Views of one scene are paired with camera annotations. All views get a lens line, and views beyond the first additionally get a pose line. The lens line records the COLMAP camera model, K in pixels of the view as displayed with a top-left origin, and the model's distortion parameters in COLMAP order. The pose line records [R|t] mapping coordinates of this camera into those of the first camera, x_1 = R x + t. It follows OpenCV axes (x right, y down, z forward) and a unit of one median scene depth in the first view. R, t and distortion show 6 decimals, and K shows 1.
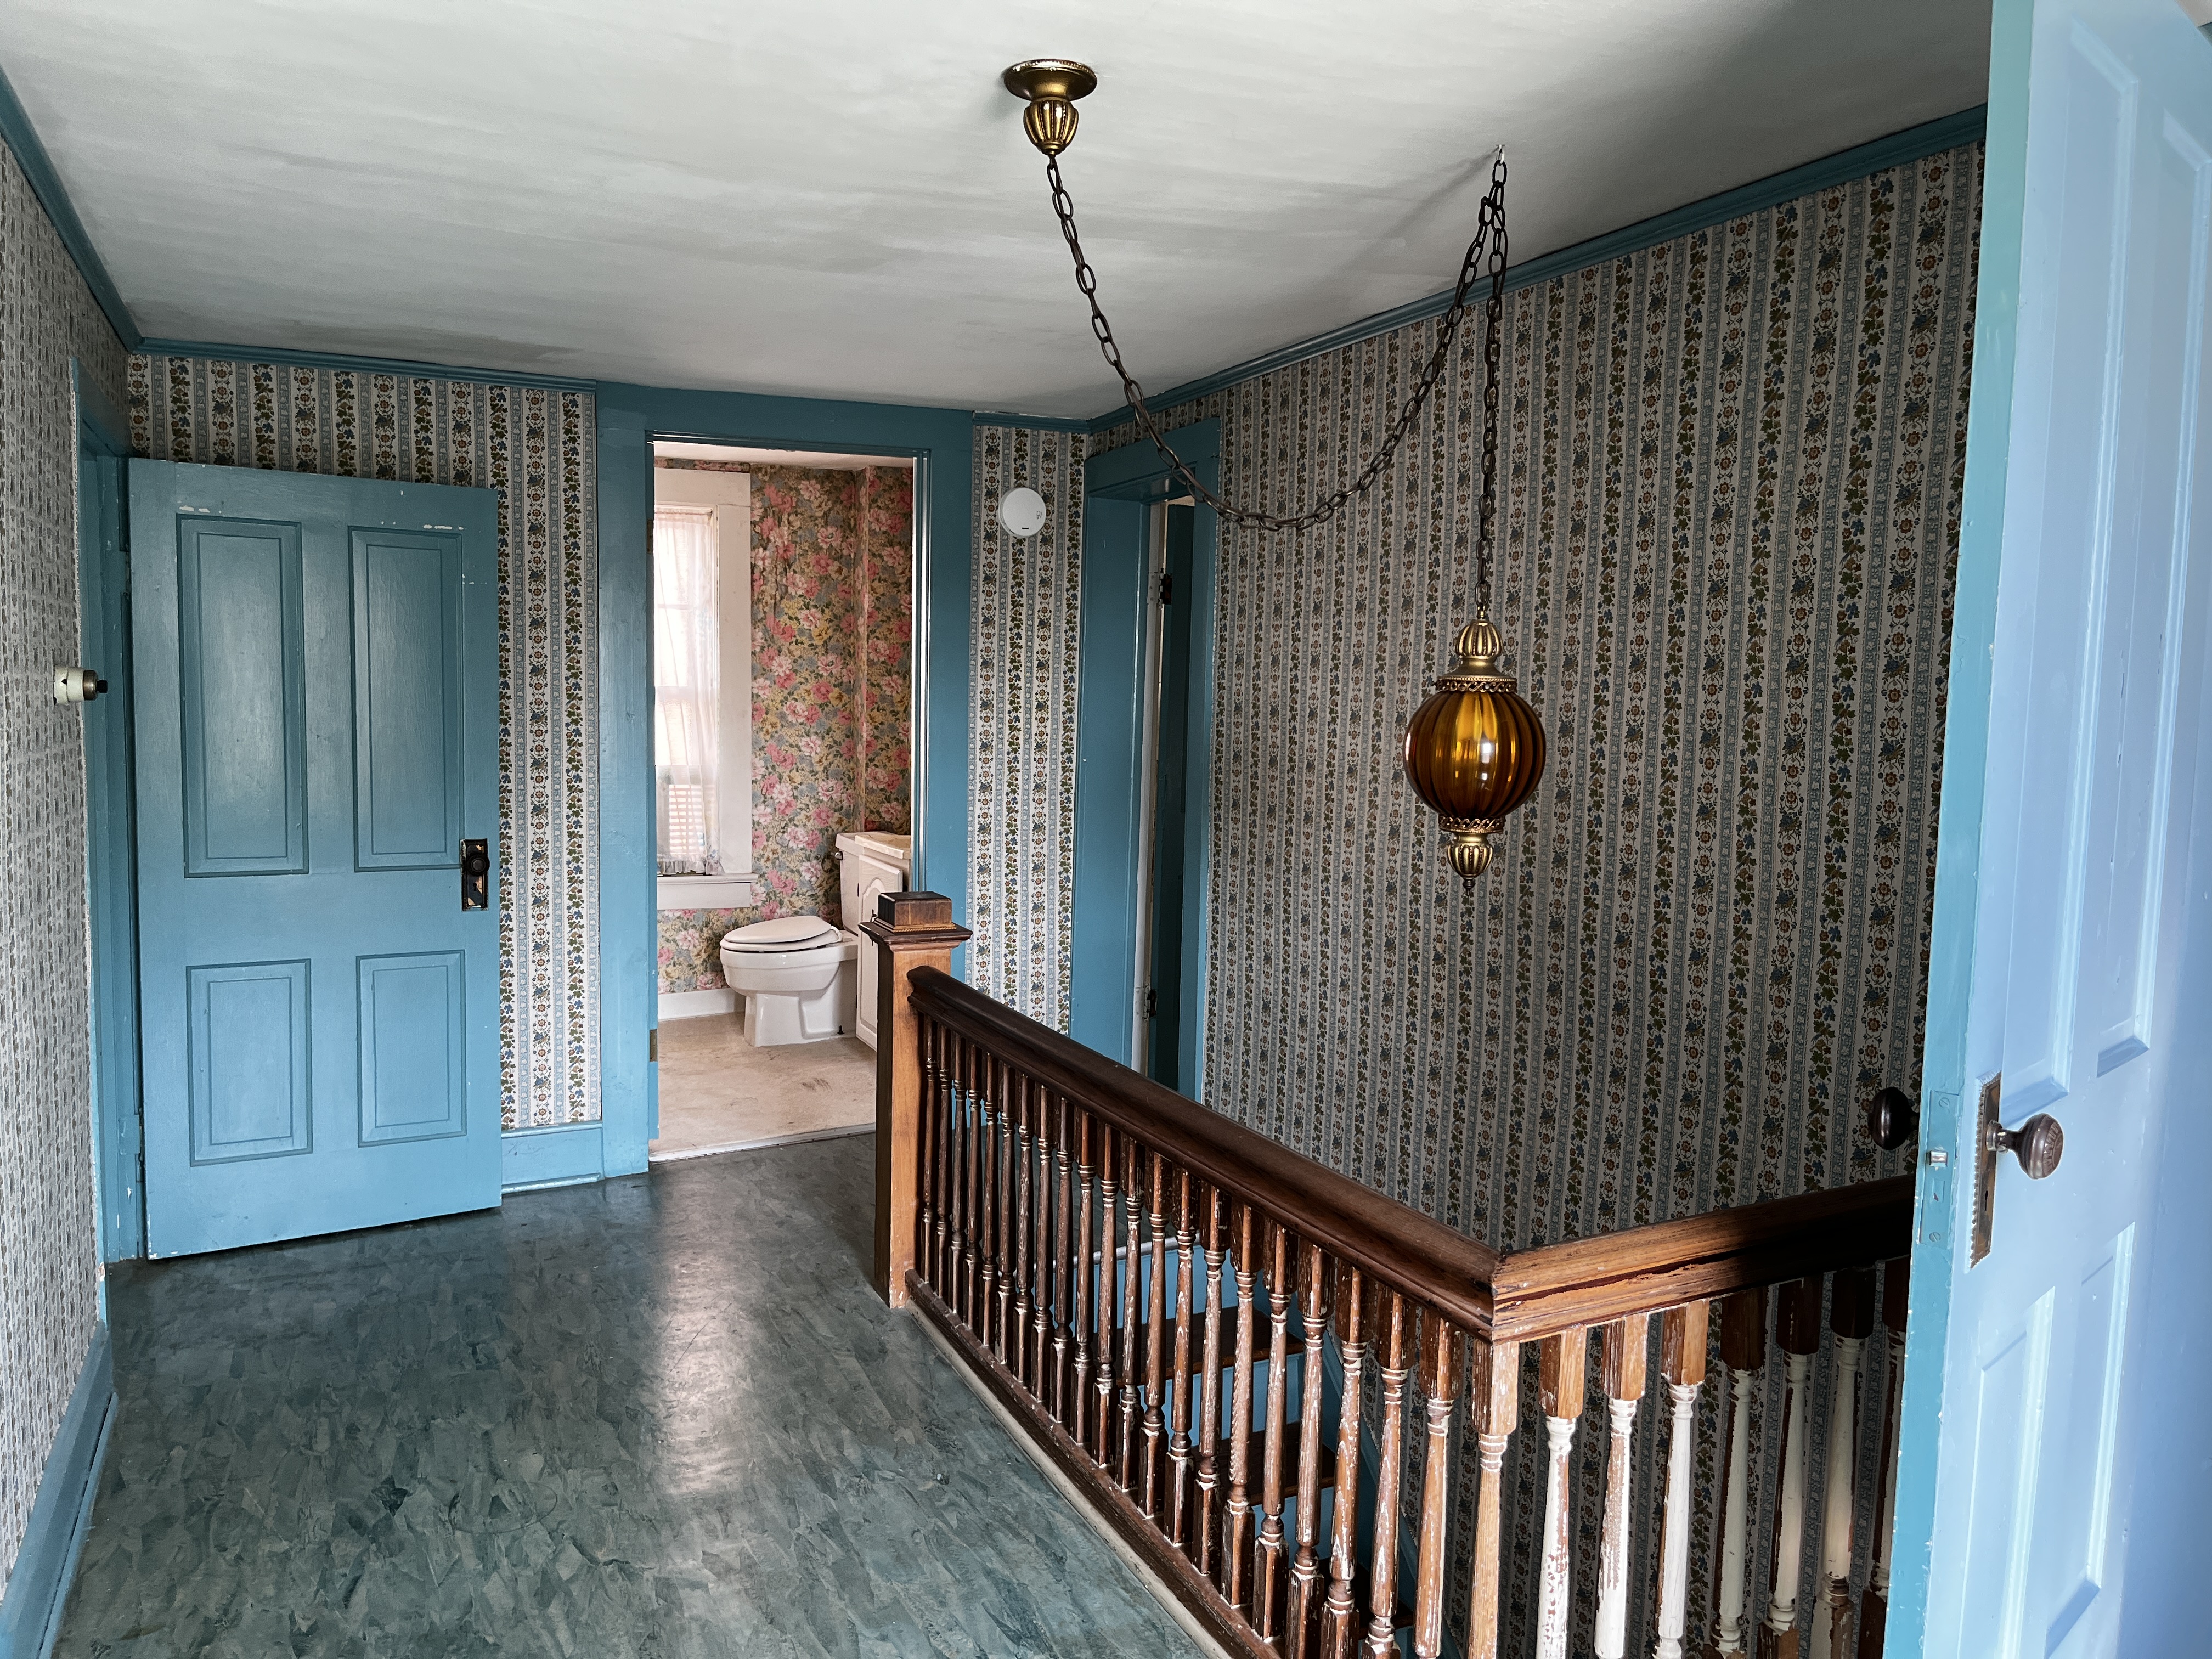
lens RADIAL K [[1678.5, 0, 1118.3], [0, 1678.5, 830.1], [0, 0, 1]] dist [0.054905, -0.083057]
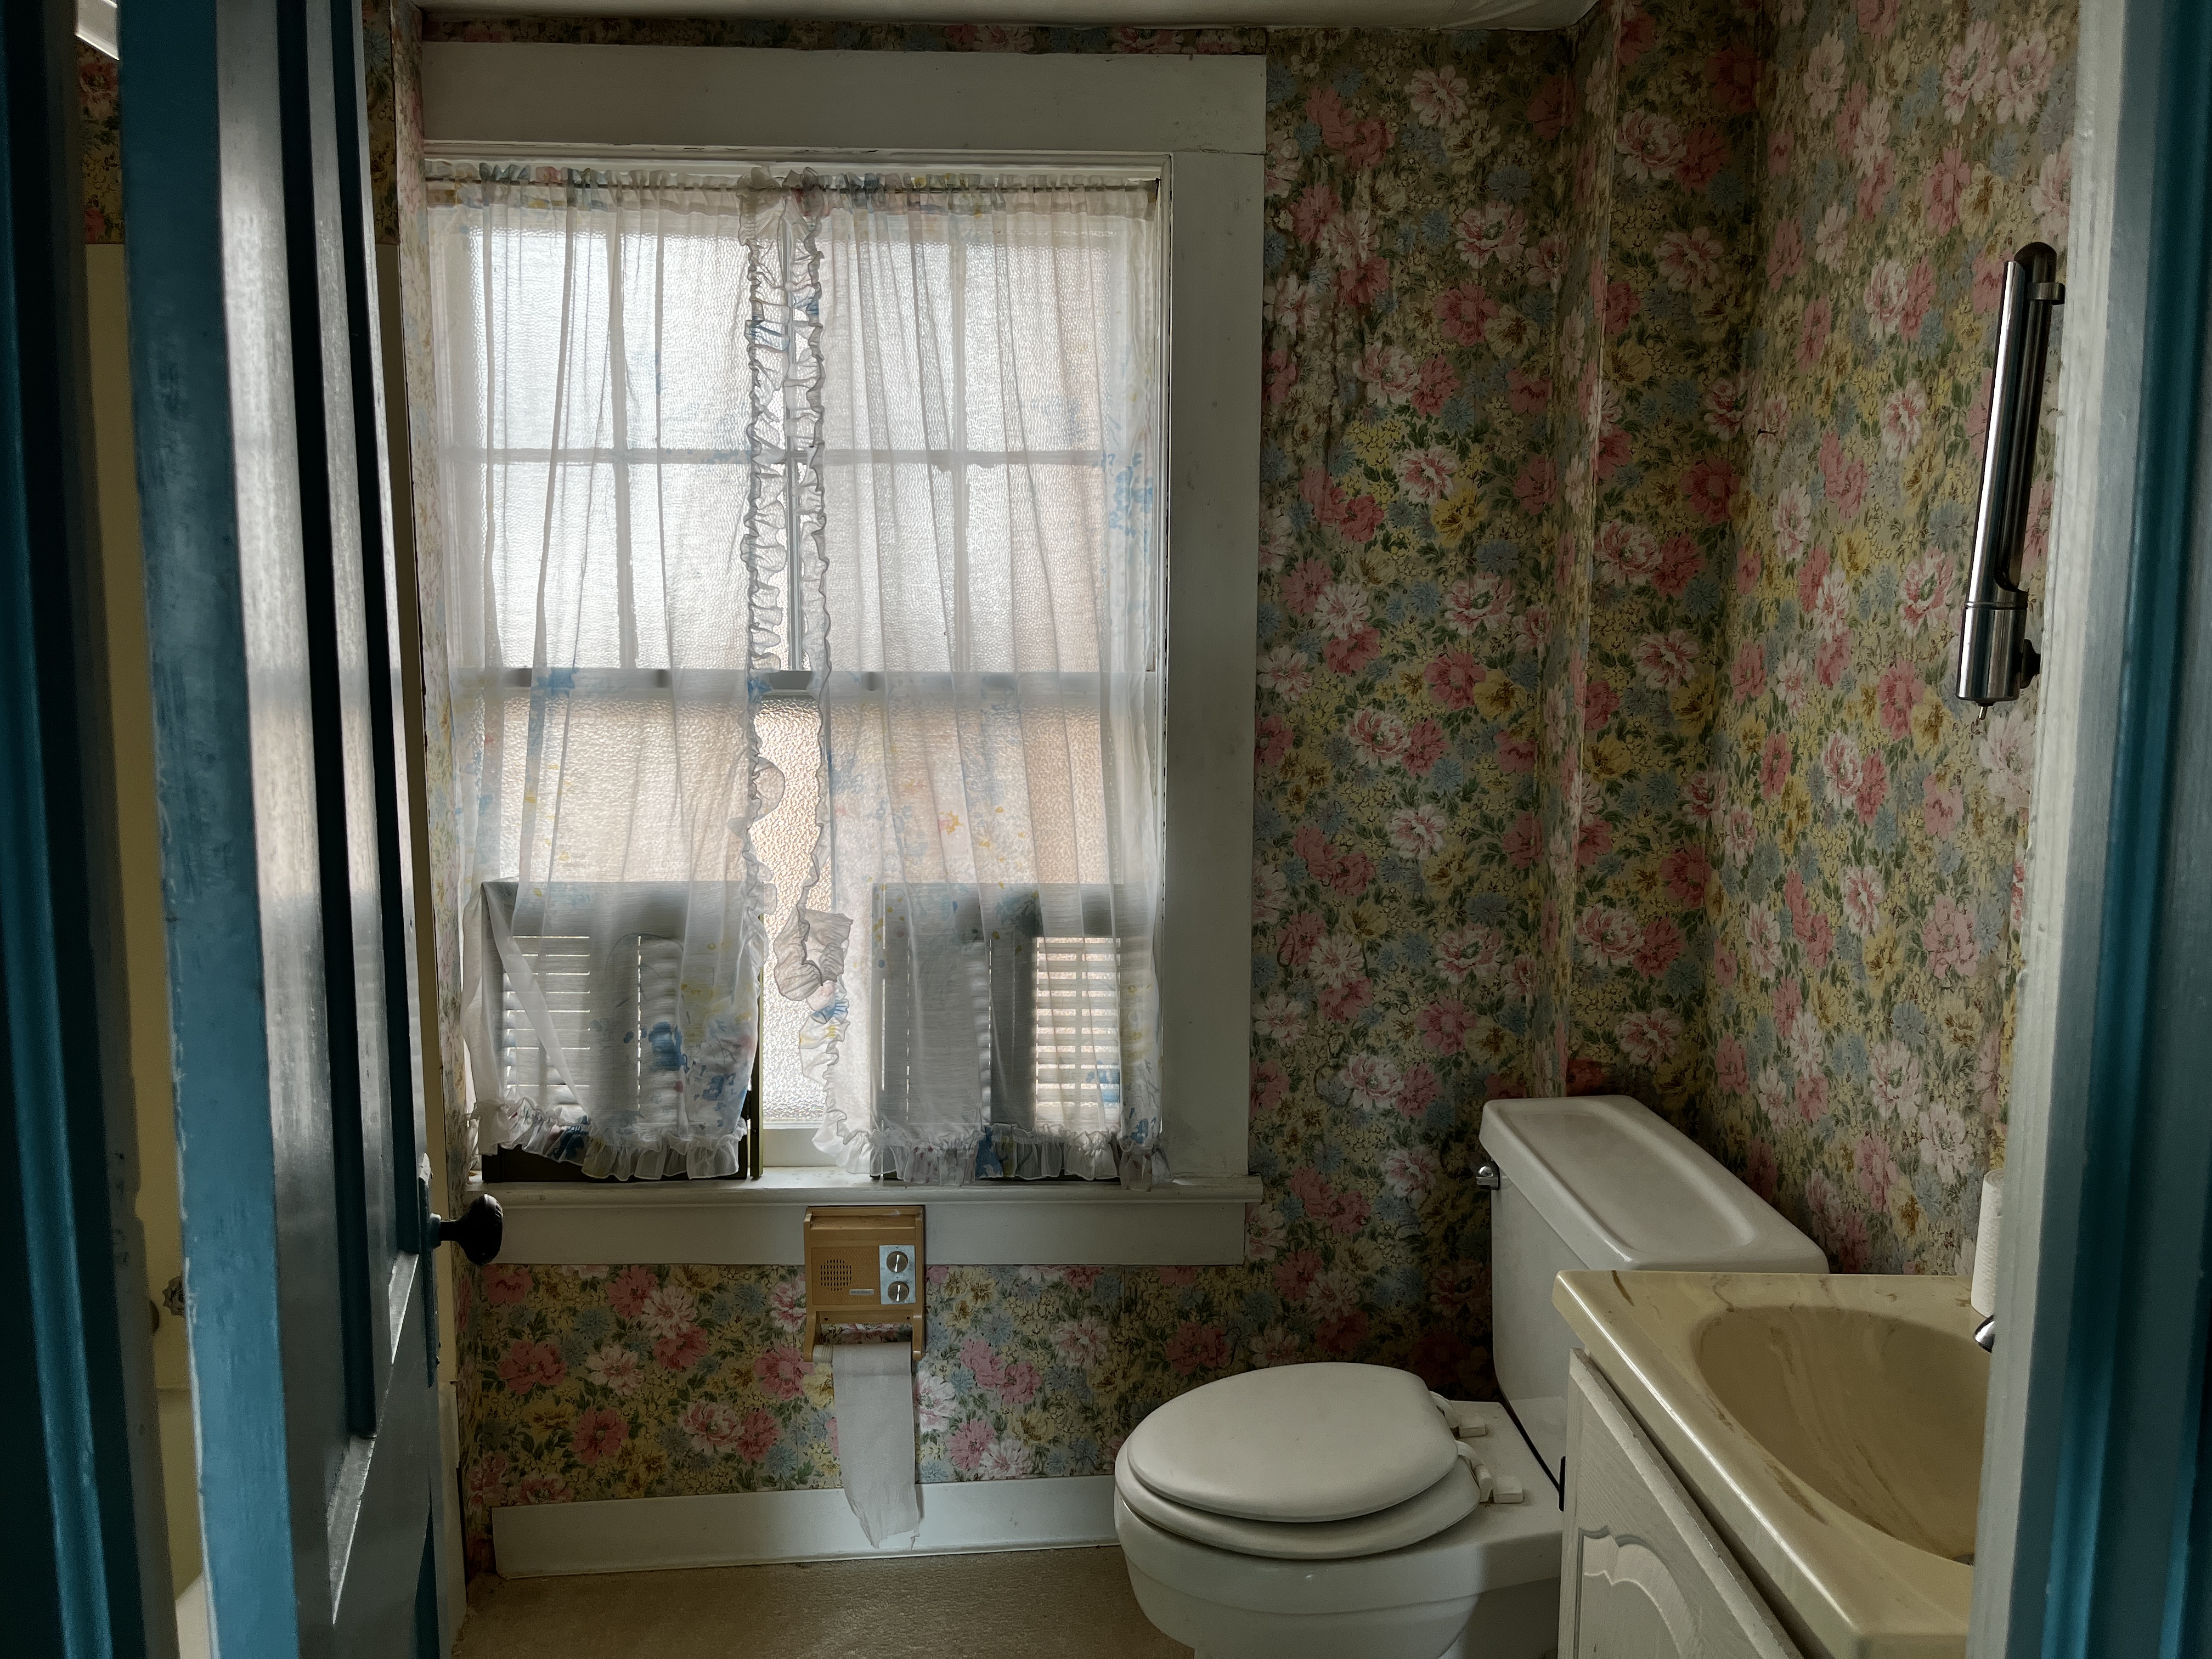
lens RADIAL K [[1678.5, 0, 1100.5], [0, 1678.5, 840.2], [0, 0, 1]] dist [0.054905, -0.083057]
pose [[0.923026, 0.032373, -0.383373, -0.108671], [-0.020752, 0.999192, 0.034410, -0.059850], [0.384177, -0.023805, 0.922953, 0.647932]]
